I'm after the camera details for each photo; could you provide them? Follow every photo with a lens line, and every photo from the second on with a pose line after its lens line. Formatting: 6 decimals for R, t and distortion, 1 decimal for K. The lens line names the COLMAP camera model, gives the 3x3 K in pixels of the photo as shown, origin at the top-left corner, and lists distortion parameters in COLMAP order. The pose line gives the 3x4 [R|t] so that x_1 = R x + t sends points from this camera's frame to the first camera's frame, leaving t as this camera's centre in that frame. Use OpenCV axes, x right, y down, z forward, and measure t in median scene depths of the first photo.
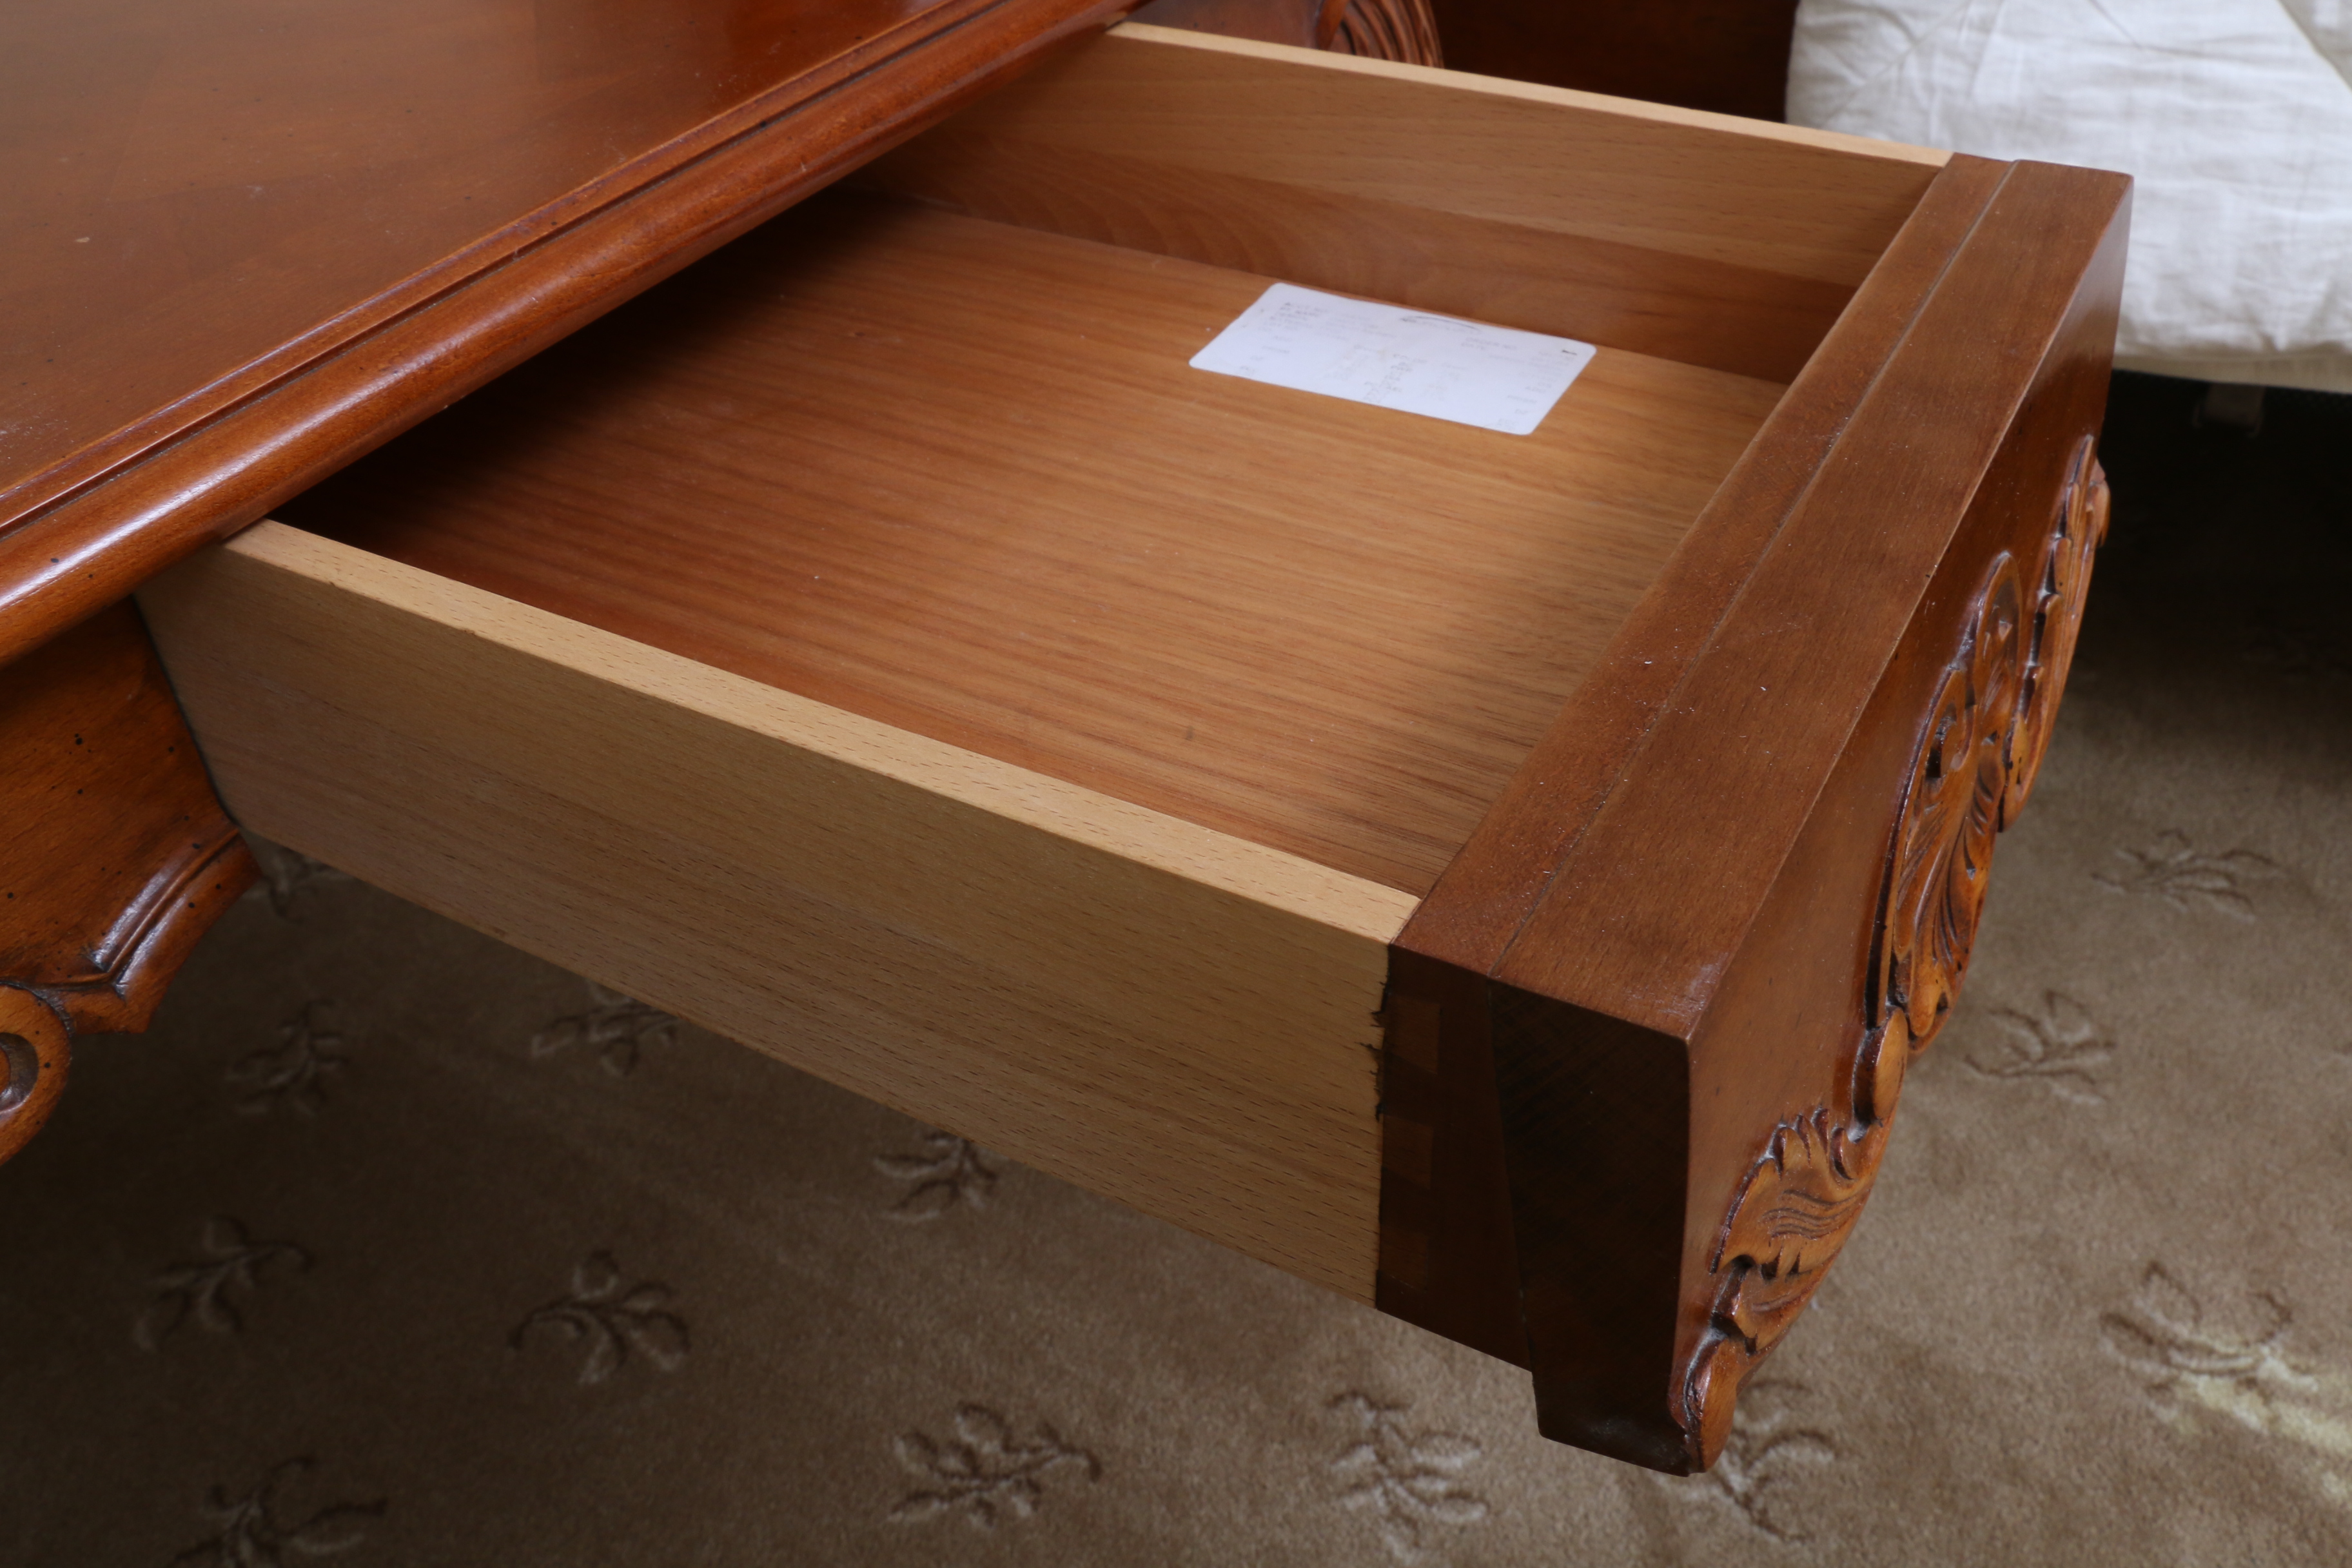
lens RADIAL K [[2157.9, 0, 1166.2], [0, 2157.9, 795.4], [0, 0, 1]] dist [-0.071983, 0.000000]
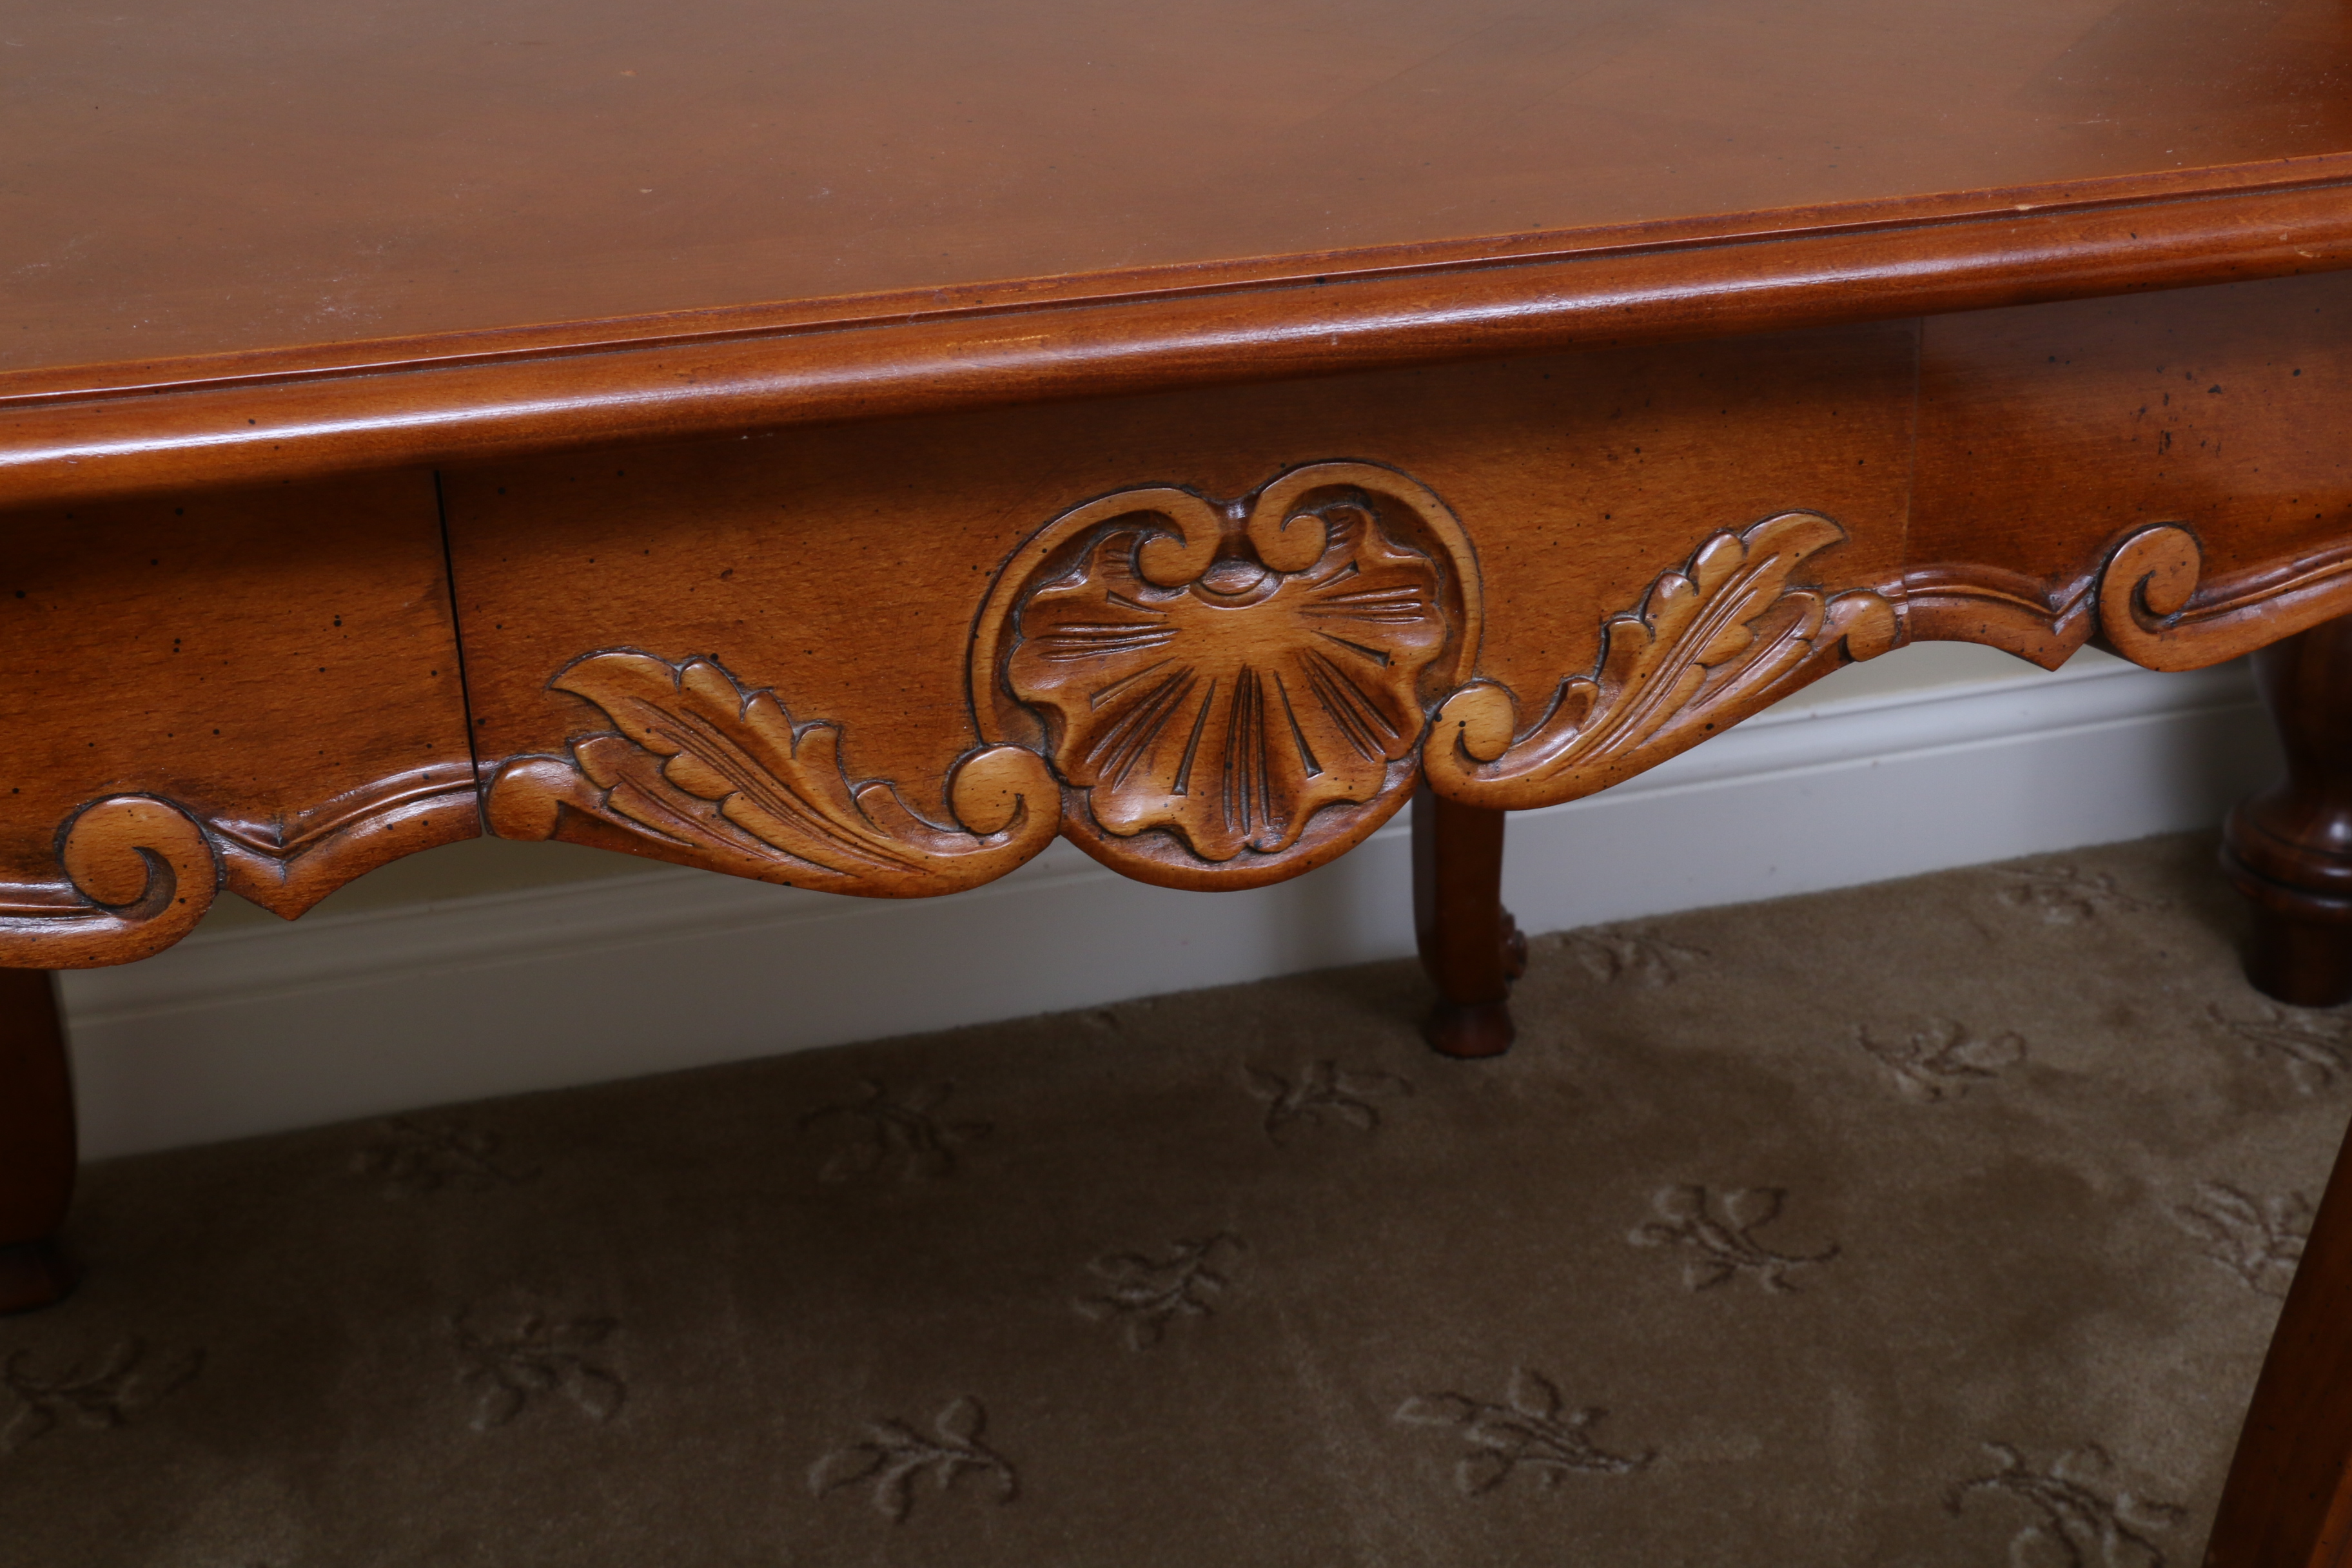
lens RADIAL K [[3034.4, 0, 1182.8], [0, 3034.4, 804.9], [0, 0, 1]] dist [0.024429, 0.000000]
pose [[0.728326, 0.350198, -0.588984, 0.243206], [-0.436710, 0.899587, -0.005151, -0.042391], [0.528039, 0.260967, 0.808129, 0.022141]]
